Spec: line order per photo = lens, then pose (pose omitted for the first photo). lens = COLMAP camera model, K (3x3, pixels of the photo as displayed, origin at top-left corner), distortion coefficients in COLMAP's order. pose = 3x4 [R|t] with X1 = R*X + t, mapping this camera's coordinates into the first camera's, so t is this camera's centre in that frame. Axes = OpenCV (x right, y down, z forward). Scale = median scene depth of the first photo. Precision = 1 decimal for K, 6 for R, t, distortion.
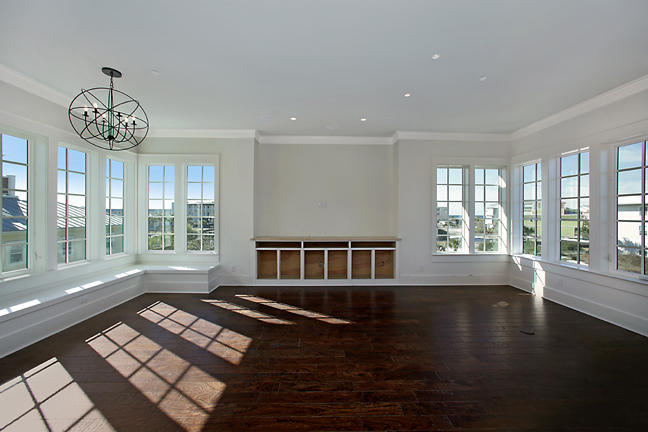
lens RADIAL K [[261.0, 0, 329.4], [0, 261.0, 215.1], [0, 0, 1]] dist [-0.009038, 0.000524]
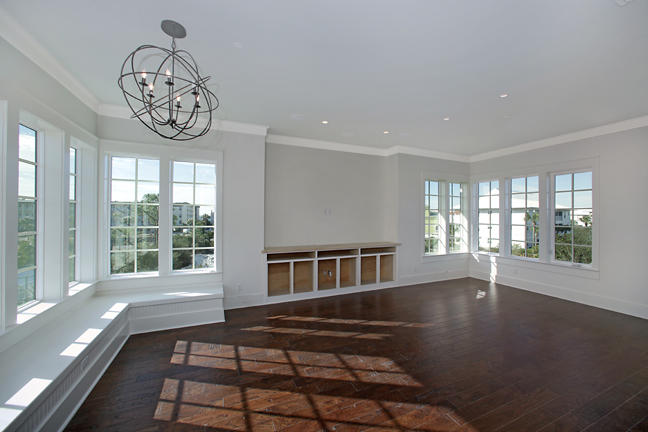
lens RADIAL K [[261.0, 0, 323.1], [0, 261.0, 215.4], [0, 0, 1]] dist [-0.009038, 0.000524]
pose [[0.918819, 0.000362, 0.394678, -0.455000], [0.002346, 0.999977, -0.006381, -0.021860], [-0.394671, 0.006789, 0.918797, 0.115261]]
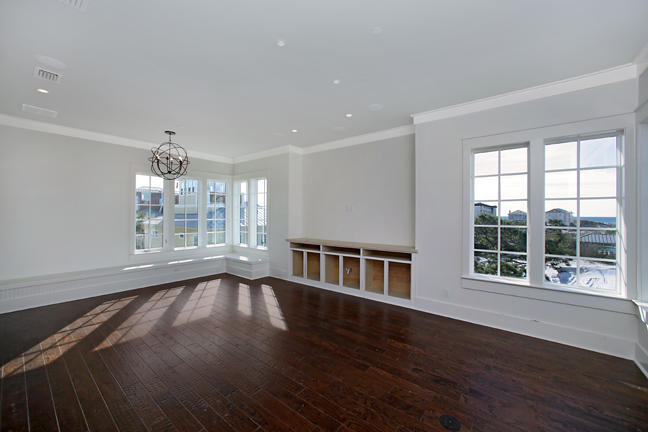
lens RADIAL K [[261.0, 0, 318.3], [0, 261.0, 215.5], [0, 0, 1]] dist [-0.009038, 0.000524]
pose [[0.762021, -0.000448, -0.647553, 0.553656], [-0.002928, 0.999987, -0.004138, -0.010852], [0.647546, 0.005049, 0.762009, 0.206670]]
